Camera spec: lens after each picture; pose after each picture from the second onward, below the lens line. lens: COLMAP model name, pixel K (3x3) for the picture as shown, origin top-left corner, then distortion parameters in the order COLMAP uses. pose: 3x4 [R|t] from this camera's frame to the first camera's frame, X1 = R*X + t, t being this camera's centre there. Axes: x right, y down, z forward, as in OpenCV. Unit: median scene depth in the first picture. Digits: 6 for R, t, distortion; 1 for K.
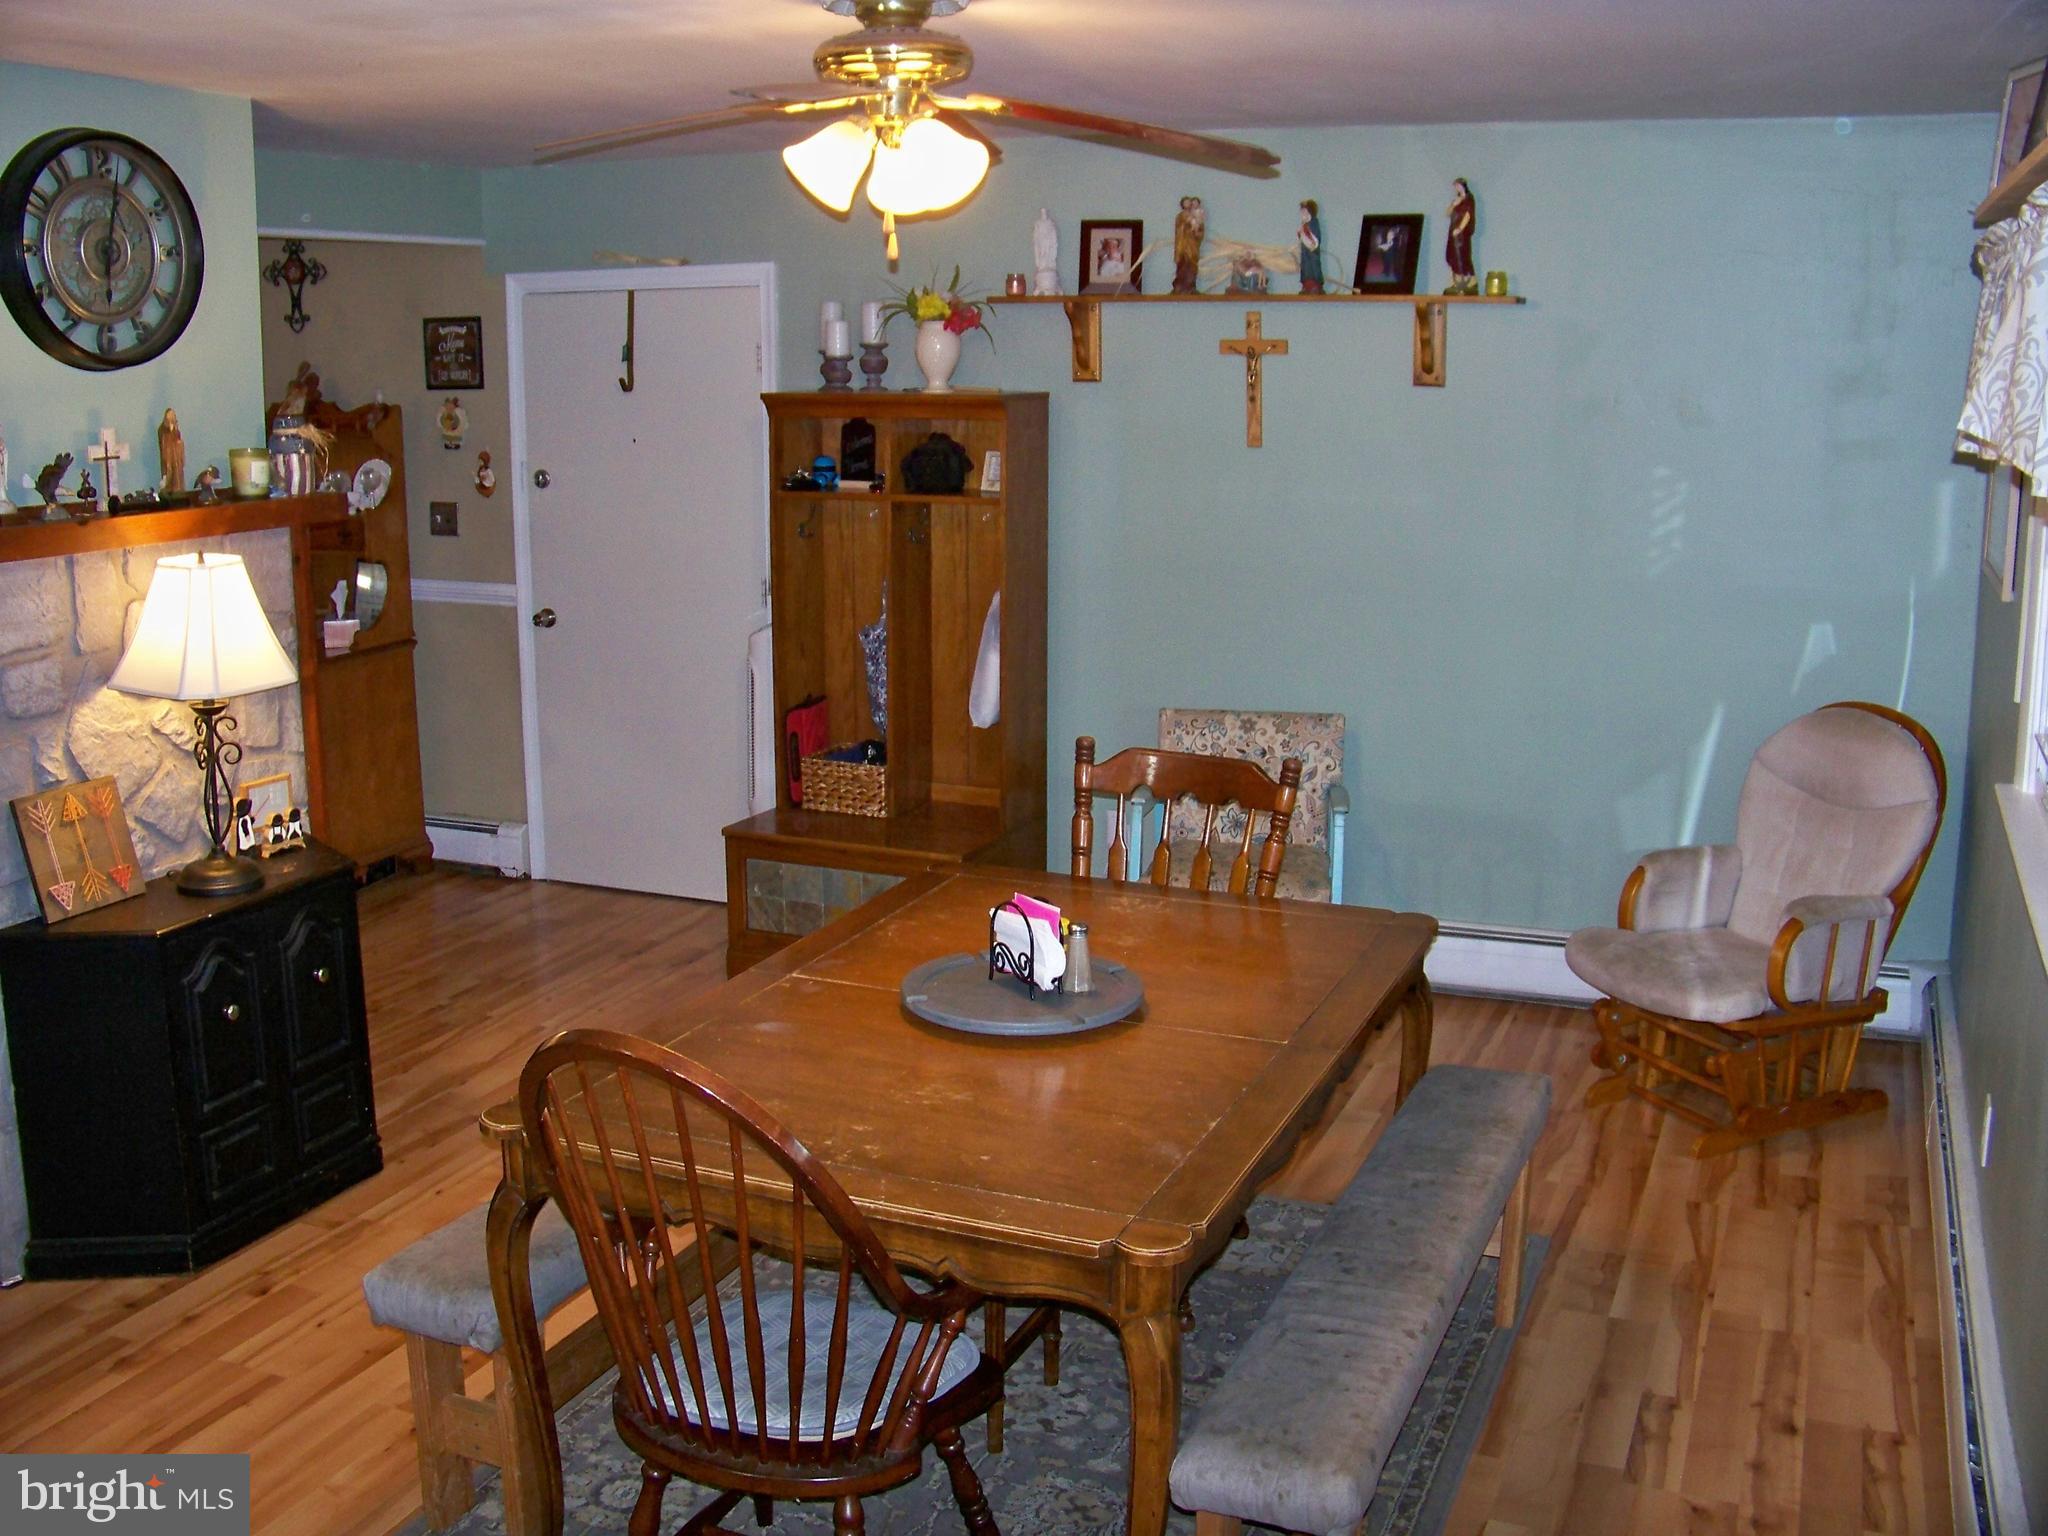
lens RADIAL K [[2014.0, 0, 1023.1], [0, 2014.0, 700.6], [0, 0, 1]] dist [-0.258056, 0.309555]
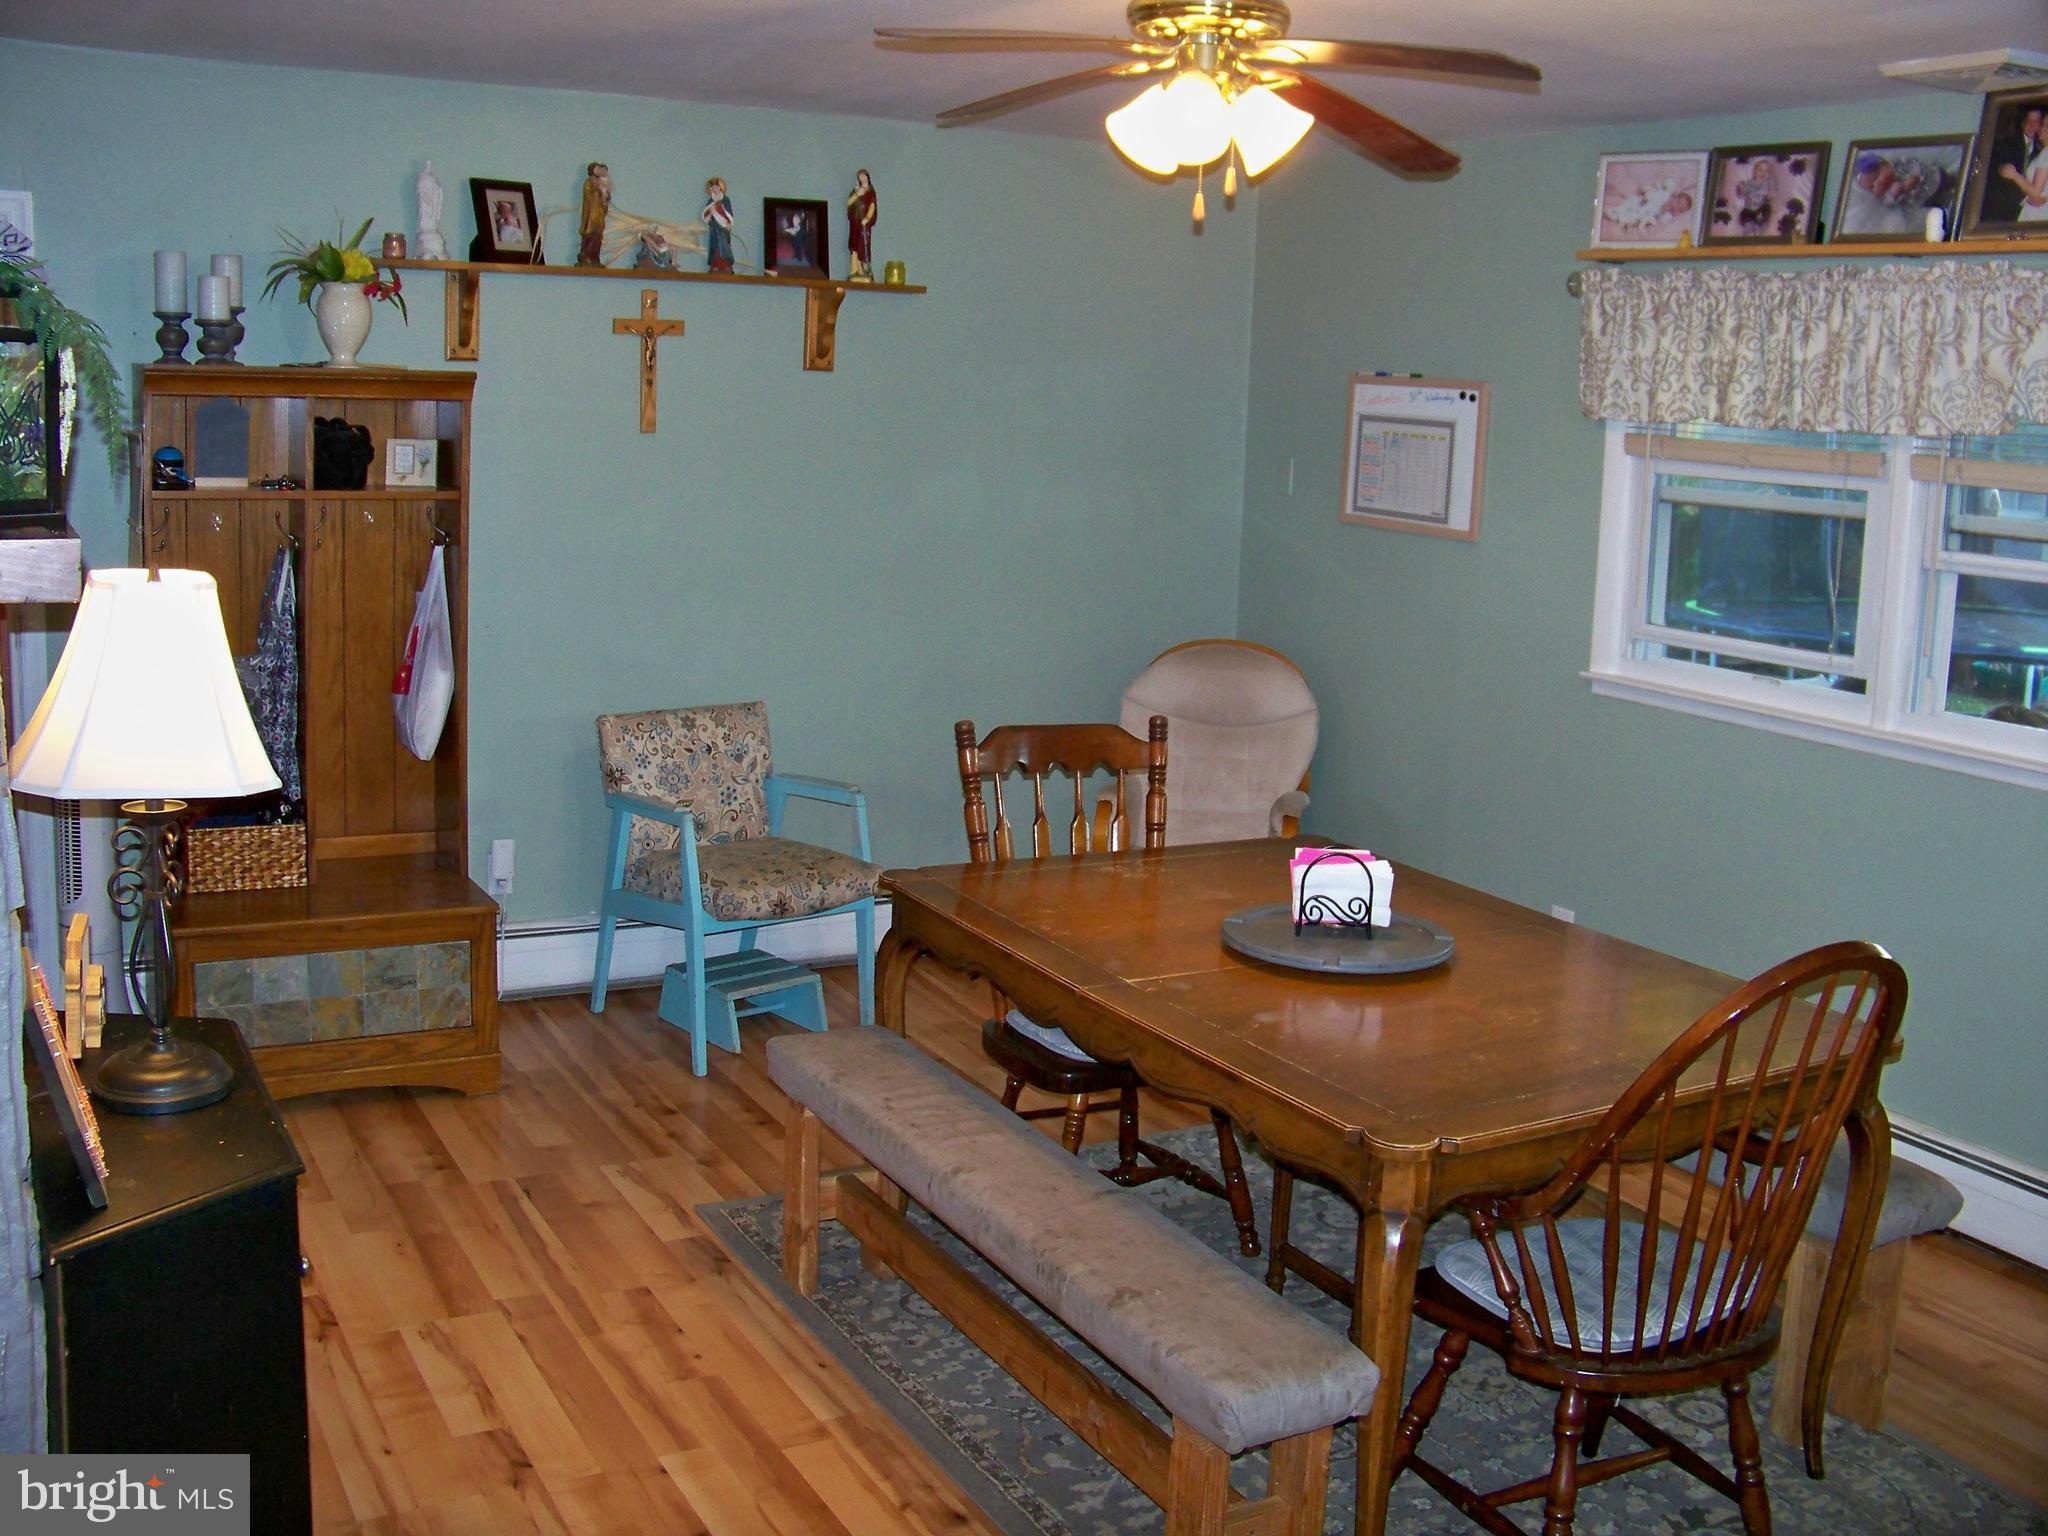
lens RADIAL K [[2016.2, 0, 1030.3], [0, 2016.2, 676.4], [0, 0, 1]] dist [-0.232242, 0.240067]
pose [[0.612512, -0.086604, 0.785703, -0.538165], [0.100790, 0.994423, 0.031037, -0.022979], [-0.784009, 0.060181, 0.617825, 0.284603]]
